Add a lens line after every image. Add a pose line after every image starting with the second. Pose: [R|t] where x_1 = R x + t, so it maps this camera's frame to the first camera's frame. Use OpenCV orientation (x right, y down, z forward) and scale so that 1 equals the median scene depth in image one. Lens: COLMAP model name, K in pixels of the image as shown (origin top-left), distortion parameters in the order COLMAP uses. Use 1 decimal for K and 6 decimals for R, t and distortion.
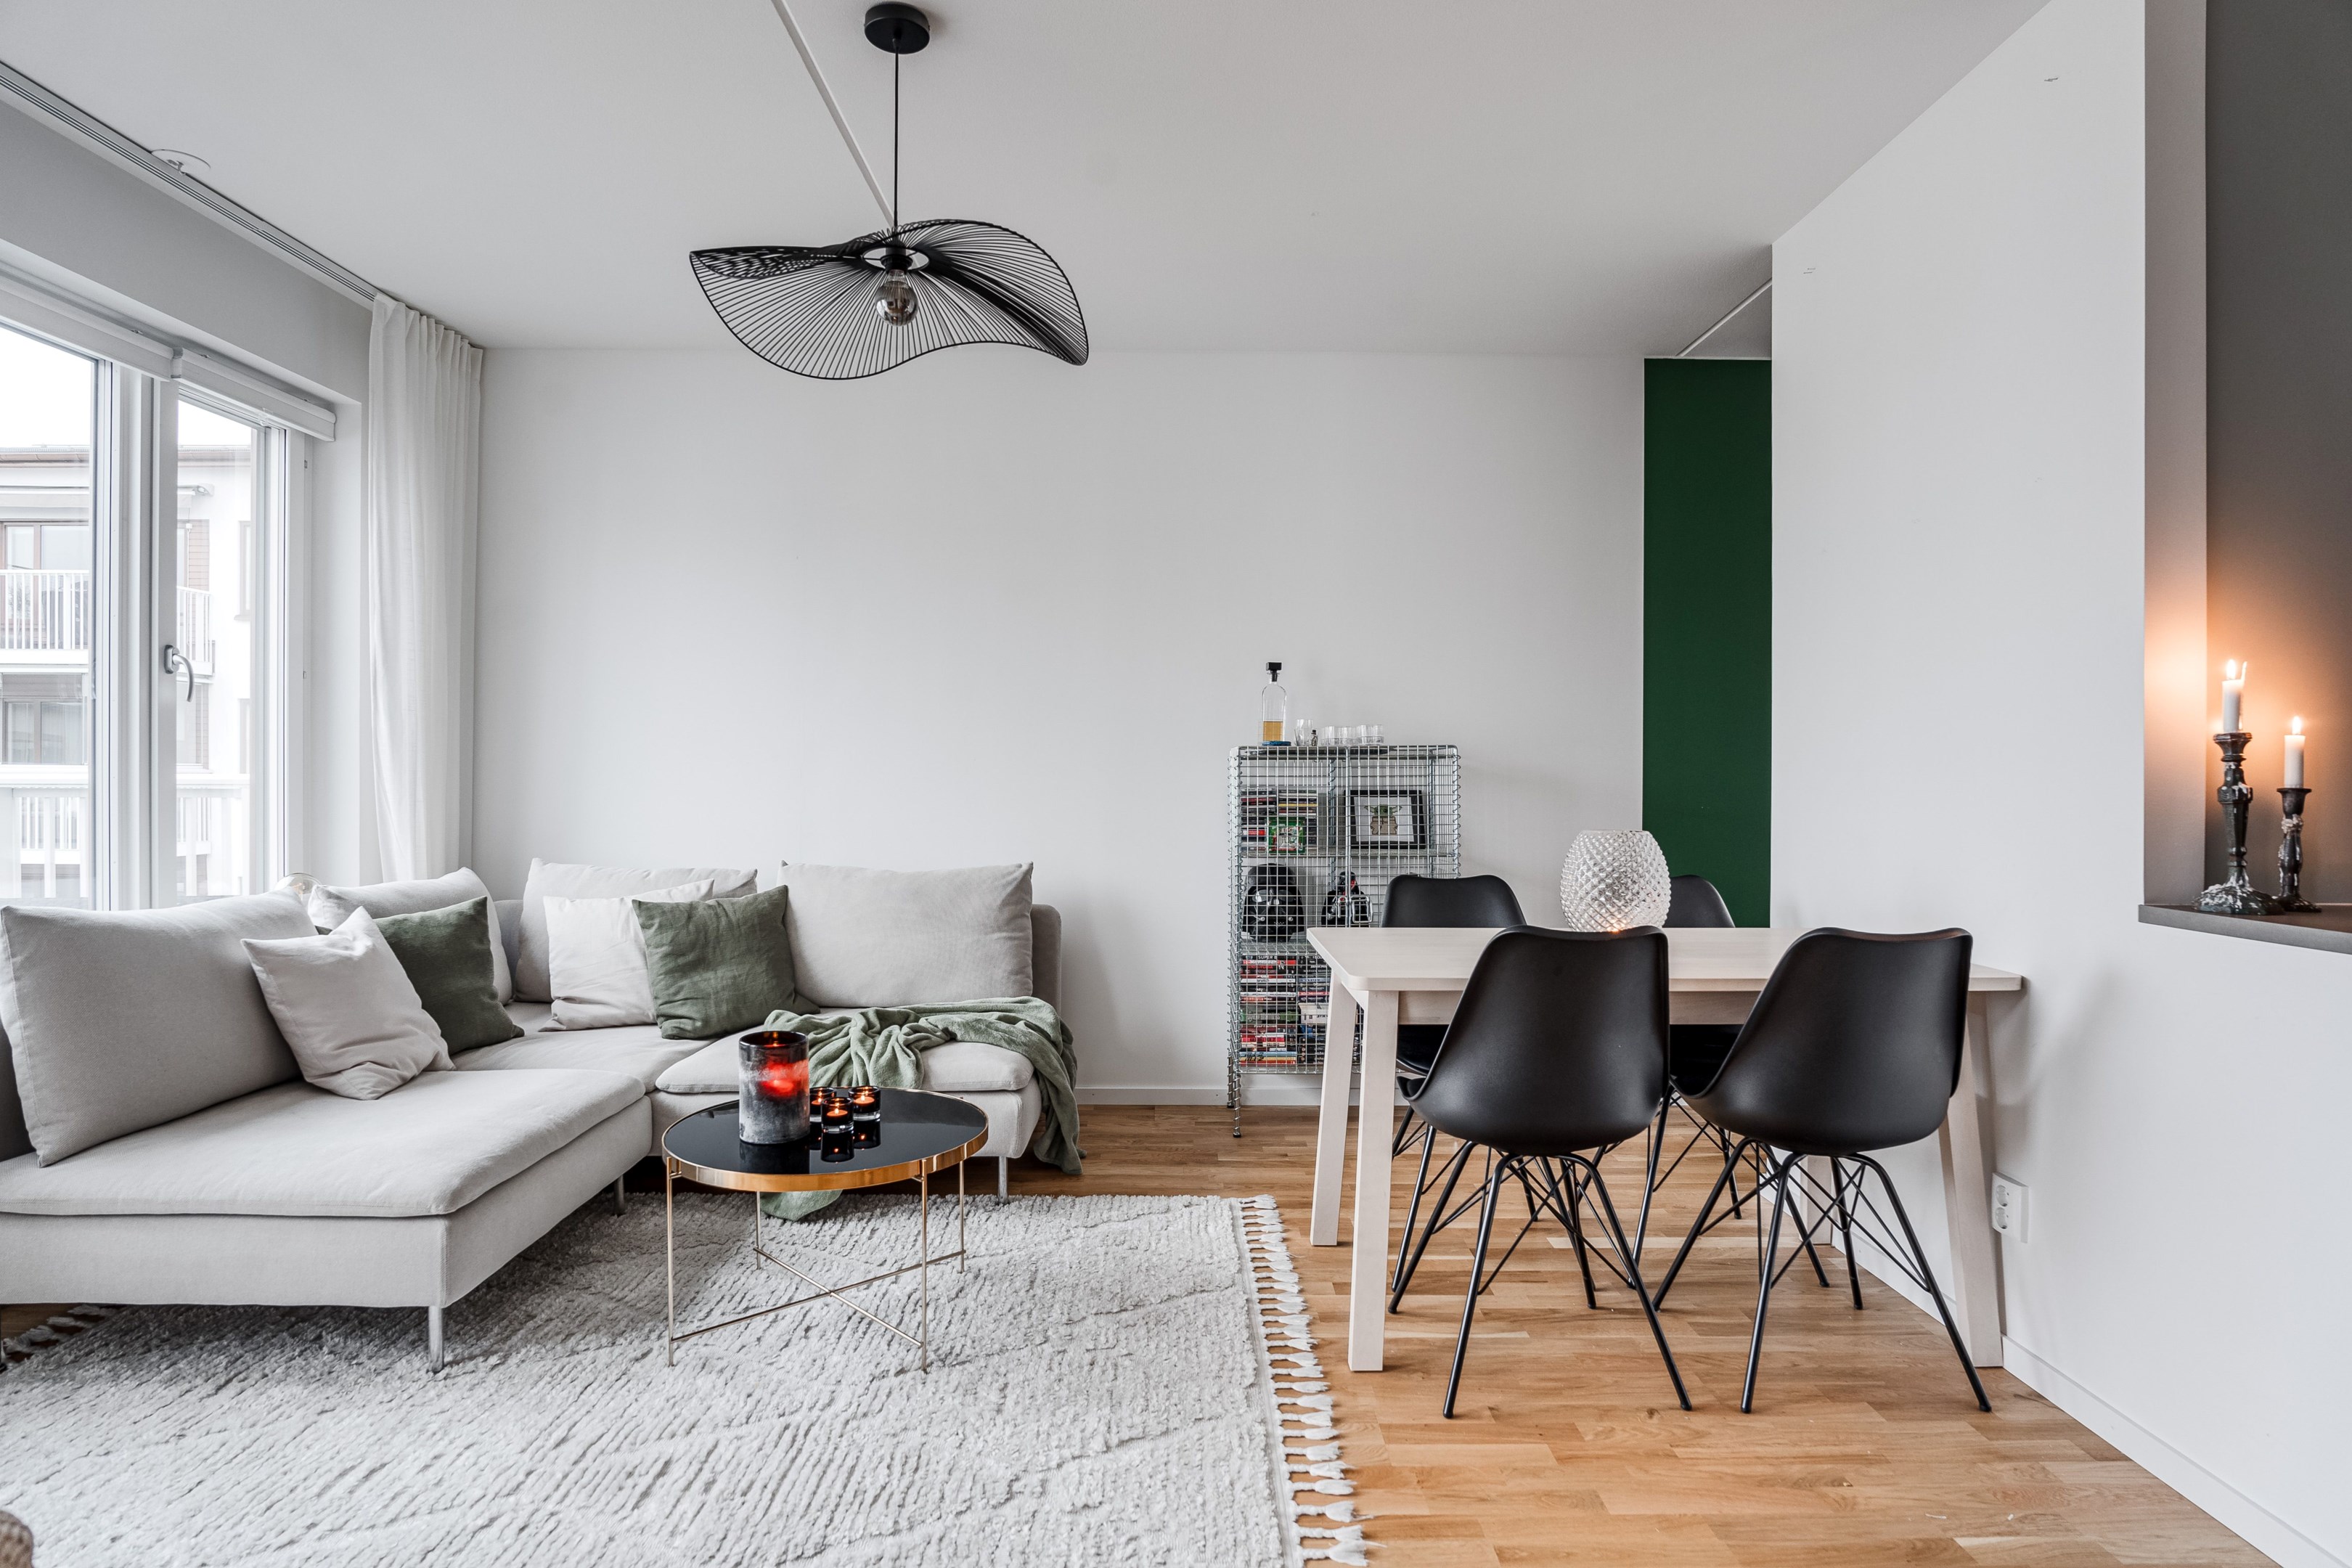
lens RADIAL K [[1292.7, 0, 1153.8], [0, 1292.7, 771.1], [0, 0, 1]] dist [-0.021470, 0.006955]
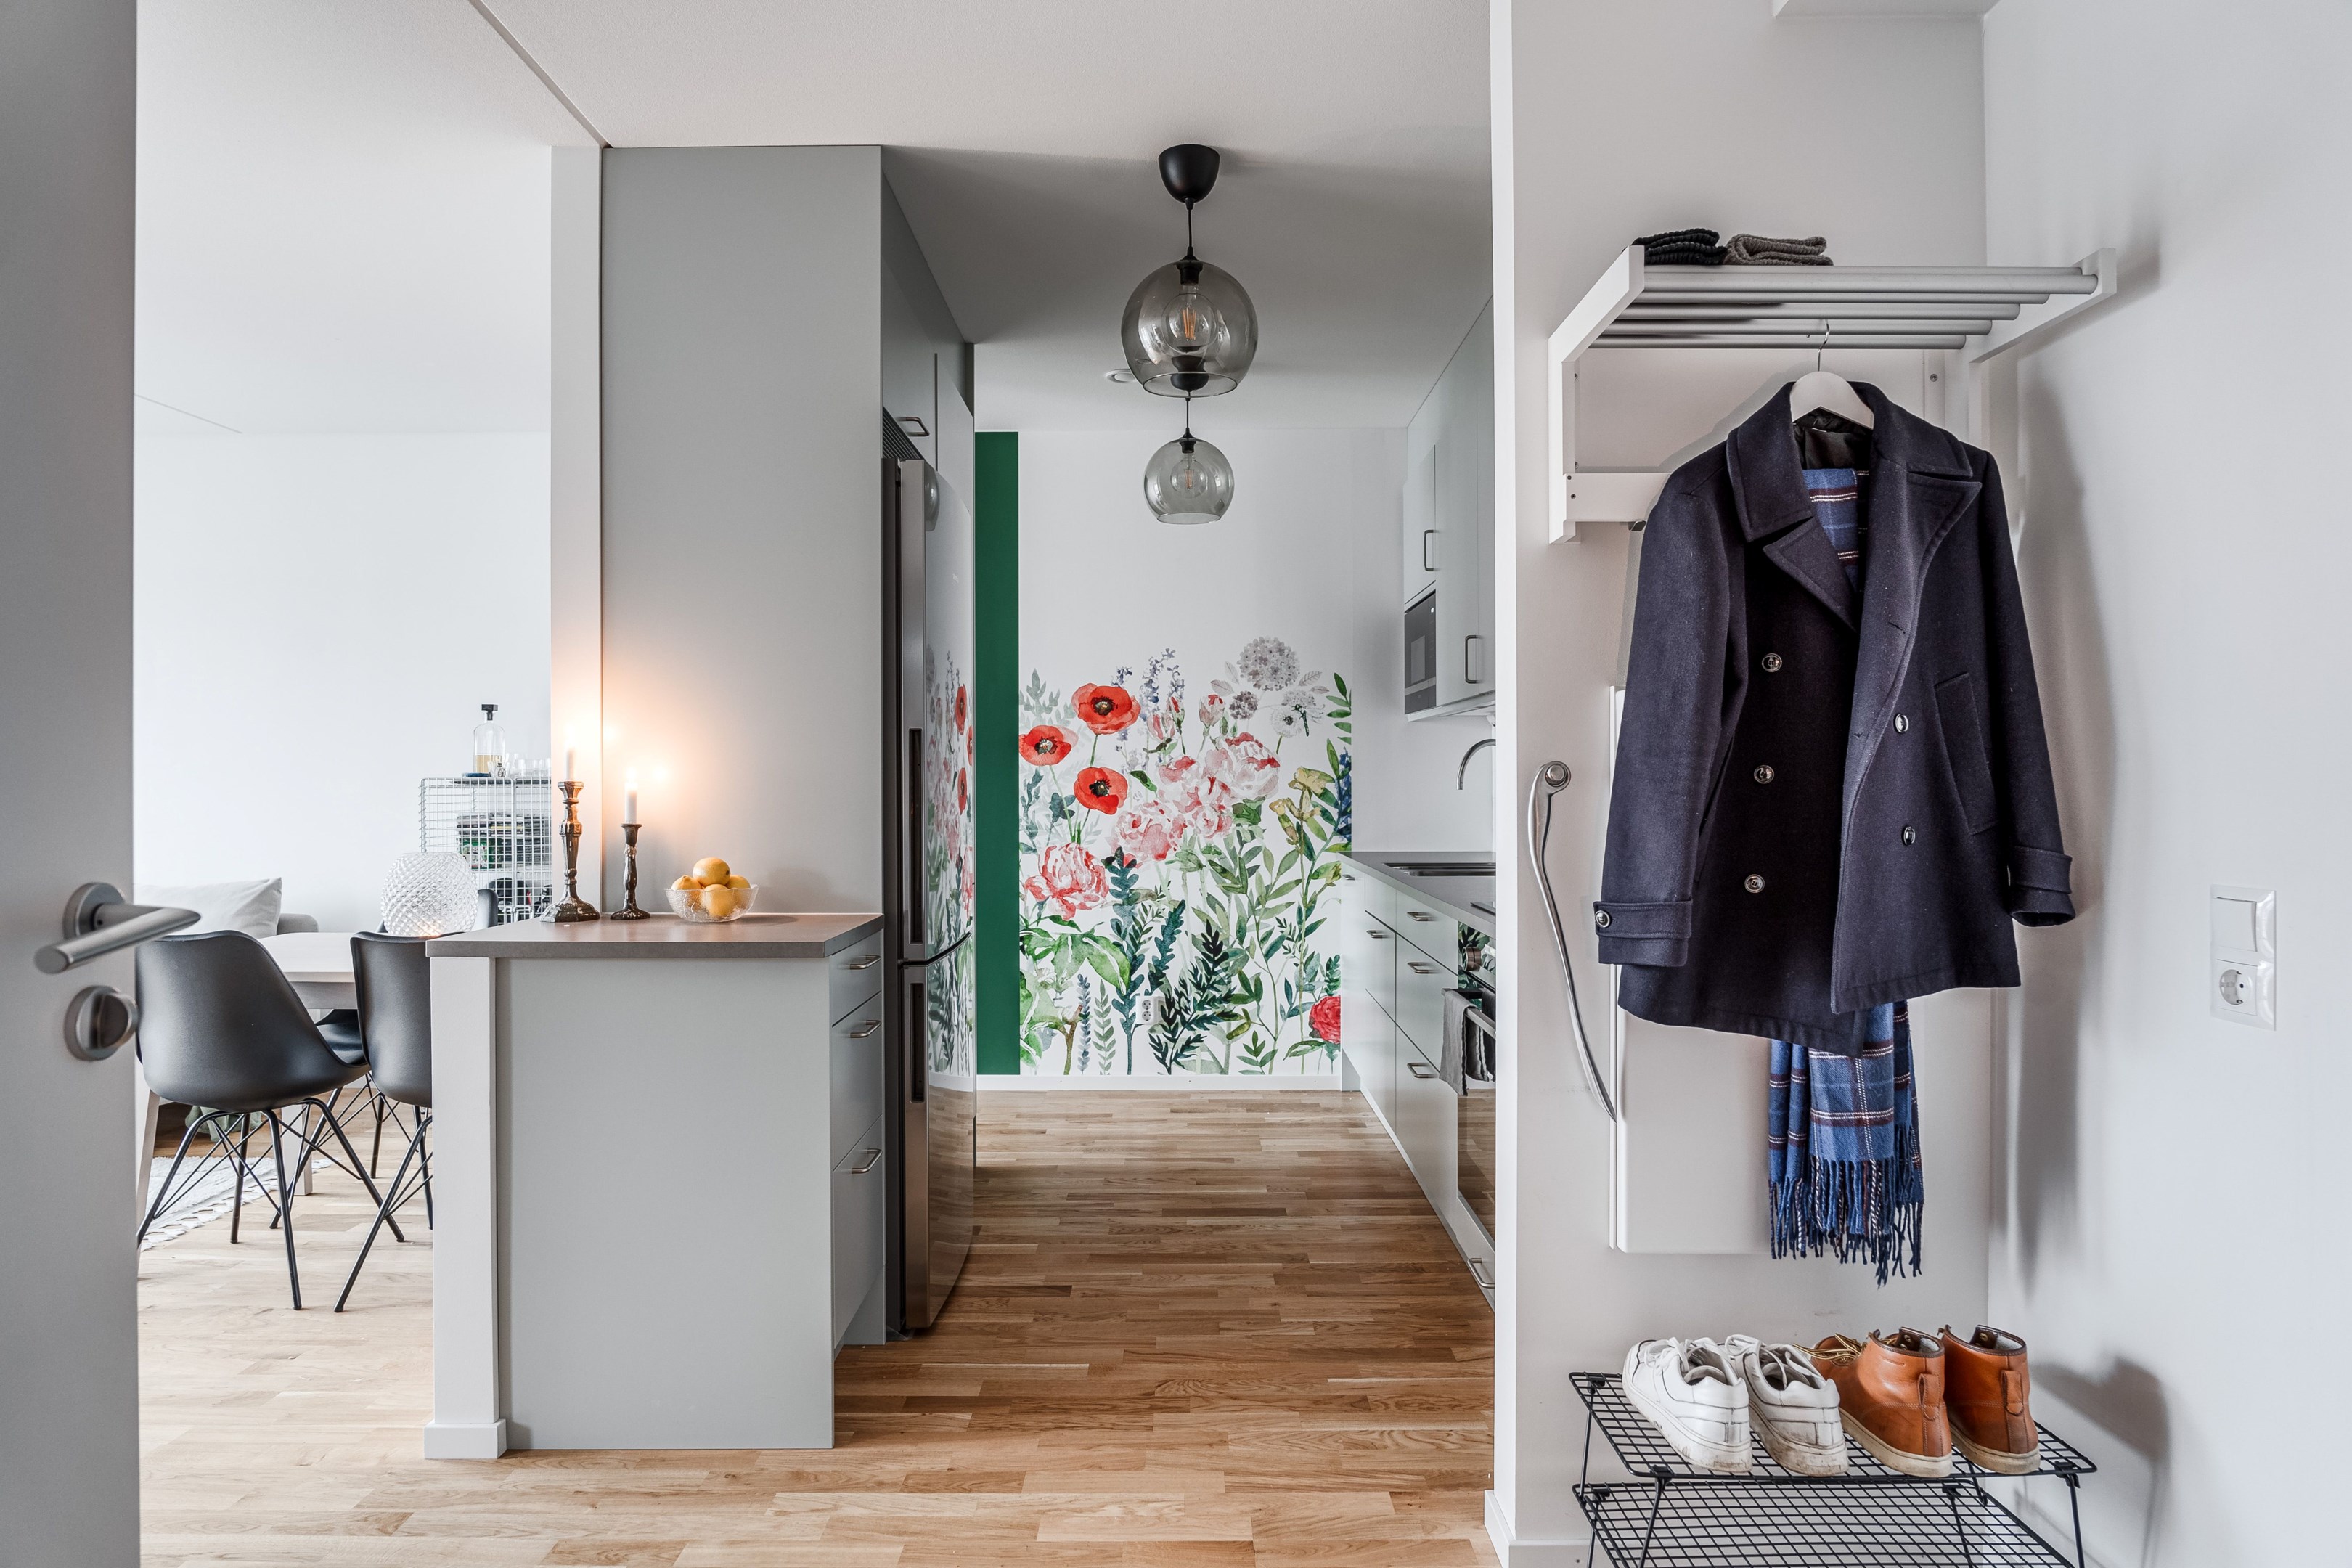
lens RADIAL K [[1292.7, 0, 1182.0], [0, 1292.7, 783.8], [0, 0, 1]] dist [-0.021470, 0.006955]
pose [[0.999976, -0.006979, -0.000386, 0.903553], [0.006981, 0.999954, 0.006606, -0.020775], [0.000340, -0.006608, 0.999978, -0.190260]]
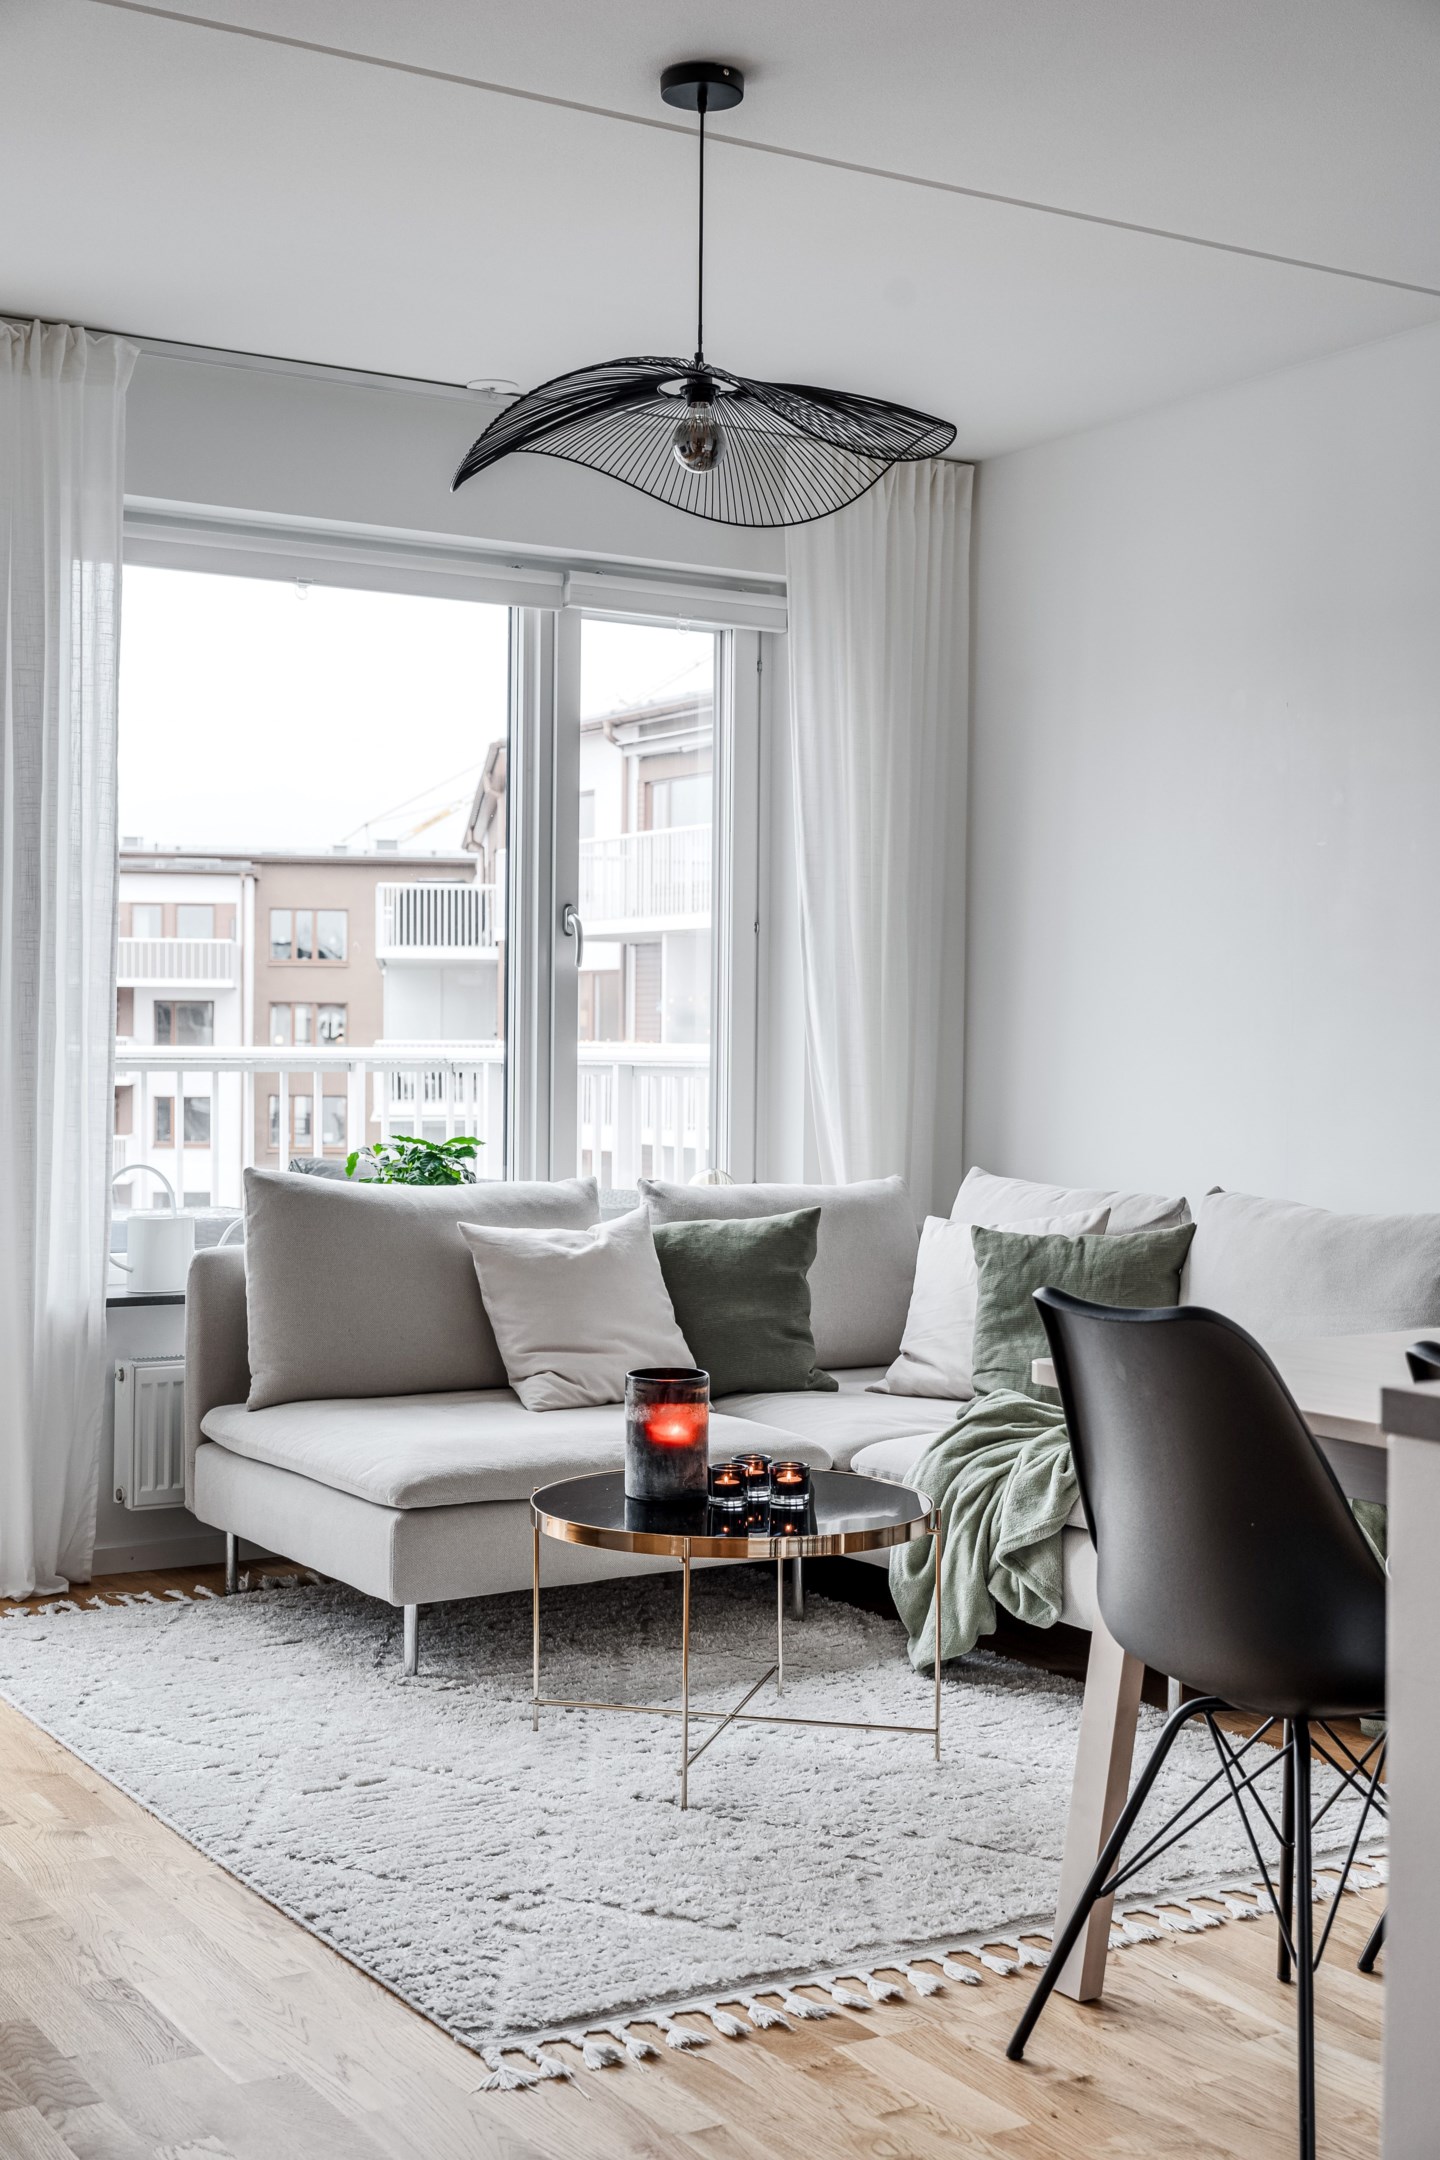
lens RADIAL K [[2568.7, 0, 676.9], [0, 2568.7, 1084.7], [0, 0, 1]] dist [0.025250, 0.000000]
pose [[0.517340, 0.014085, -0.855664, 0.844213], [-0.004791, 0.999897, 0.013562, 0.002915], [0.855767, -0.002917, 0.517354, 0.135771]]
